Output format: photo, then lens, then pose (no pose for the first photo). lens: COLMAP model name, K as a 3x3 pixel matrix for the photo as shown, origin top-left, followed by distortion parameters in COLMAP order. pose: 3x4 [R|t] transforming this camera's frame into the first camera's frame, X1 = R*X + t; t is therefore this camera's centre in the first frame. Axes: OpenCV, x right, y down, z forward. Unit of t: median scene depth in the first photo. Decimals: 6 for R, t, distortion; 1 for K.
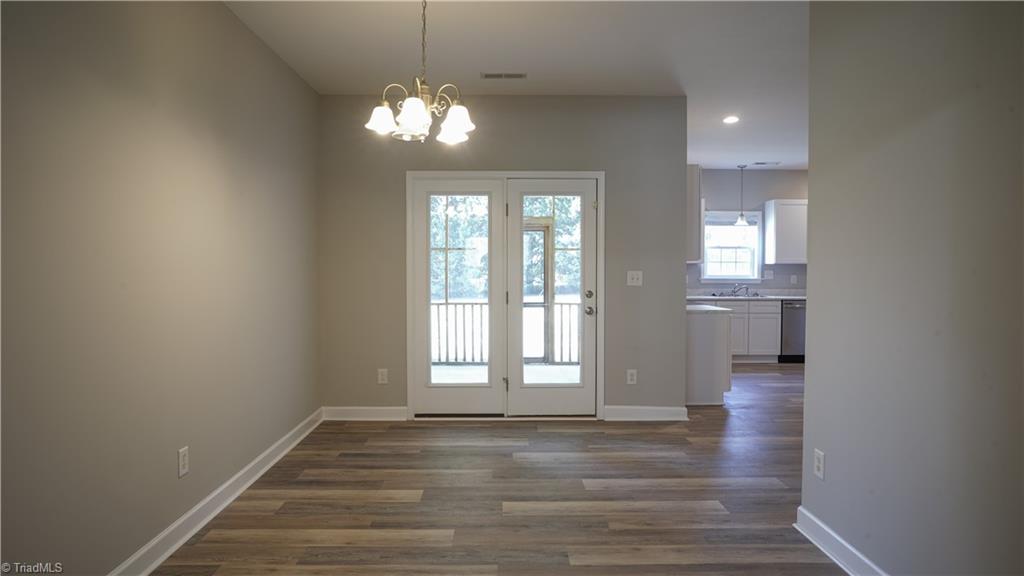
lens RADIAL K [[619.3, 0, 503.3], [0, 619.3, 285.4], [0, 0, 1]] dist [-0.010713, 0.019970]
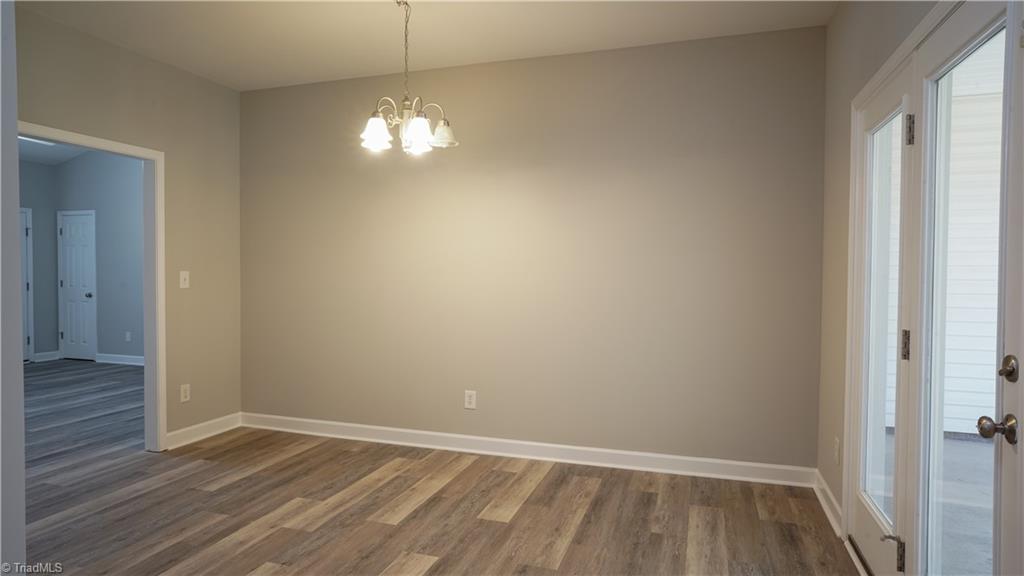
lens RADIAL K [[619.3, 0, 514.9], [0, 619.3, 289.3], [0, 0, 1]] dist [-0.010713, 0.019970]
pose [[-0.314908, 0.023909, -0.948821, 2.519902], [-0.047676, 0.998022, 0.040973, -0.132651], [0.947924, 0.058138, -0.313145, 4.574350]]
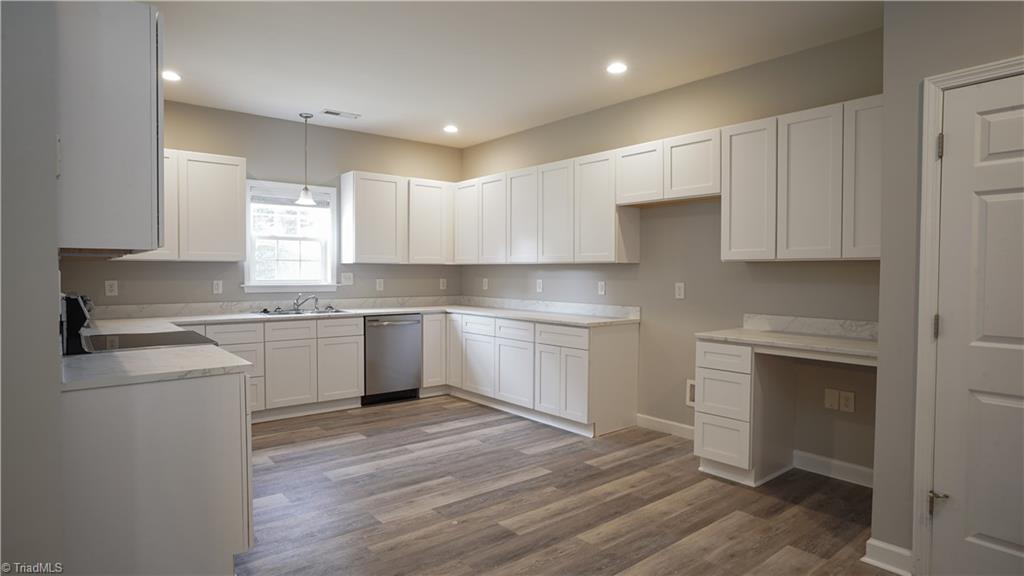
lens RADIAL K [[572.1, 0, 507.7], [0, 572.1, 280.3], [0, 0, 1]] dist [-0.038243, 0.024428]
pose [[0.790585, -0.011917, 0.612236, 0.176538], [0.016184, 0.999868, -0.001436, -0.011605], [-0.612138, 0.011044, 0.790673, 0.375665]]
